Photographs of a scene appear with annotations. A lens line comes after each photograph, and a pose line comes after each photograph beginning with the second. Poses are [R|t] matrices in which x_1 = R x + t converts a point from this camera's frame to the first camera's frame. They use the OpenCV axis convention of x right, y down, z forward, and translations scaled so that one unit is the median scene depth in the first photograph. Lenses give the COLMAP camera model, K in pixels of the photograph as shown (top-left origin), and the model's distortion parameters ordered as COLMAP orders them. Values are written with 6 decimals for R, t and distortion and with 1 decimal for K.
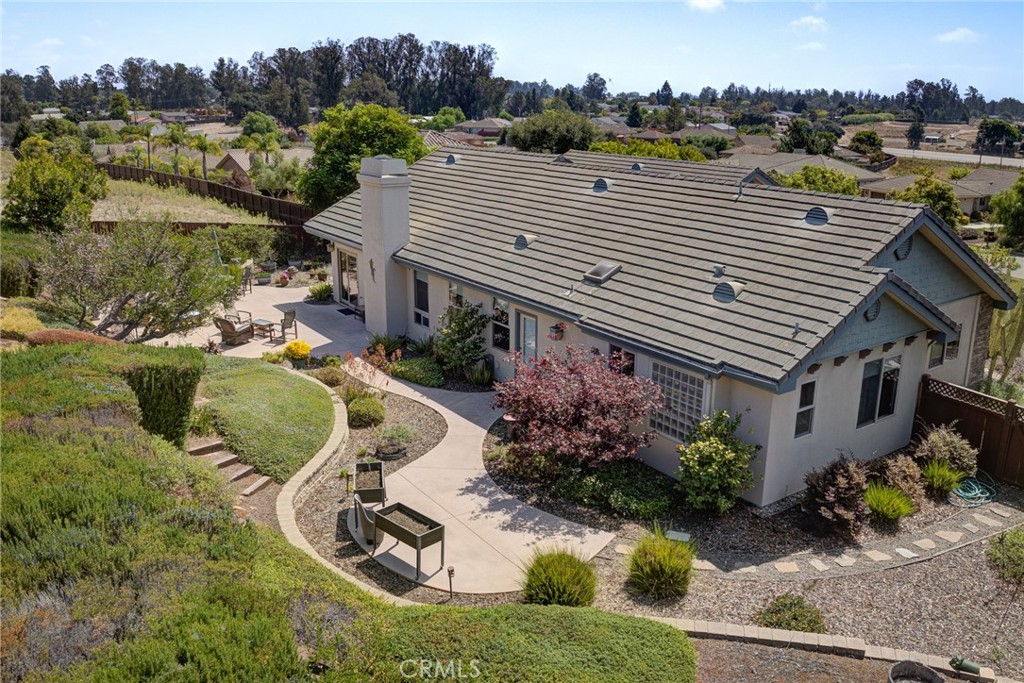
lens RADIAL K [[850.5, 0, 510.3], [0, 850.5, 341.6], [0, 0, 1]] dist [-0.096563, -0.026499]
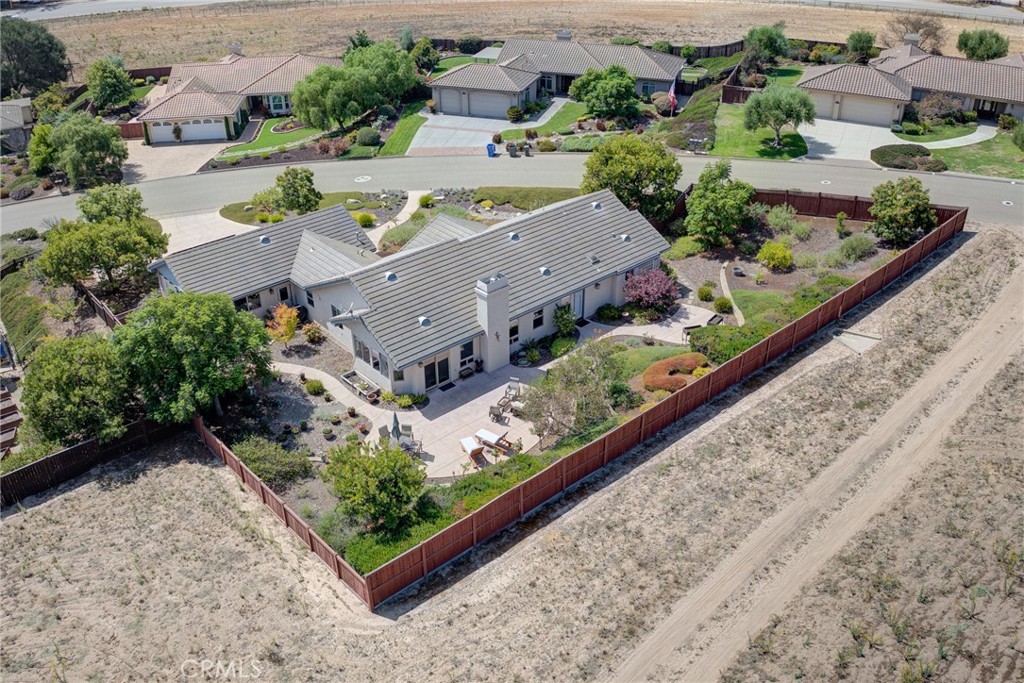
lens RADIAL K [[850.5, 0, 513.7], [0, 850.5, 339.8], [0, 0, 1]] dist [-0.096563, -0.026499]
pose [[-0.115626, -0.499350, 0.858650, -2.628268], [0.309300, 0.803370, 0.508852, -1.509882], [-0.943909, 0.324417, 0.061559, 1.345673]]
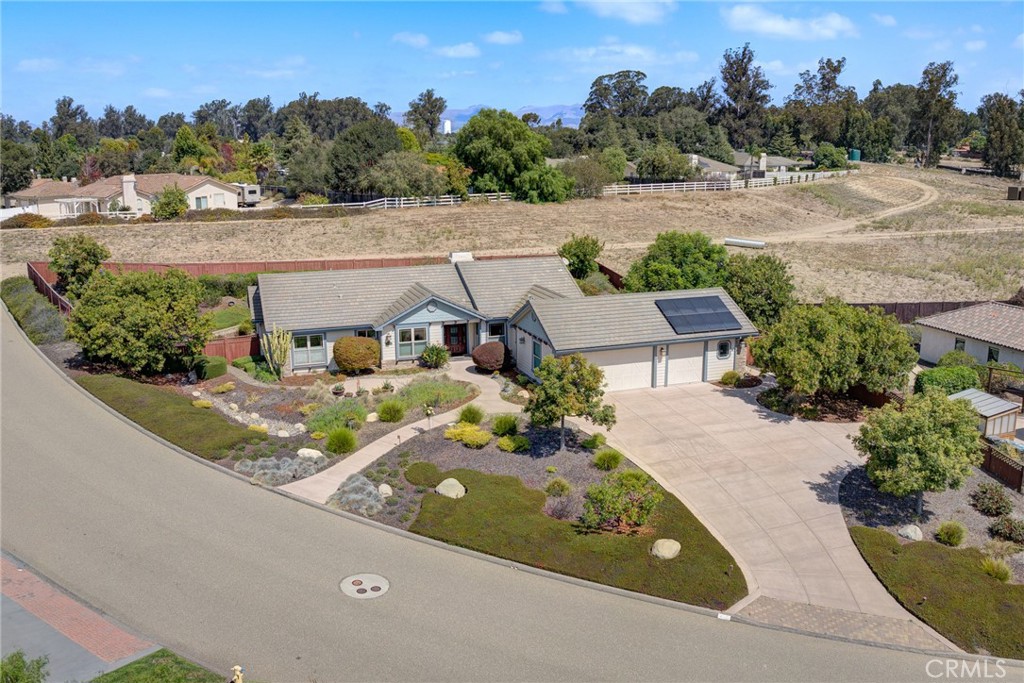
lens RADIAL K [[850.5, 0, 518.2], [0, 850.5, 332.5], [0, 0, 1]] dist [-0.096563, -0.026499]
pose [[-0.266942, 0.220240, -0.938209, 3.178602], [-0.289170, 0.910371, 0.295981, -1.176481], [0.919306, 0.350311, -0.179329, 2.507608]]
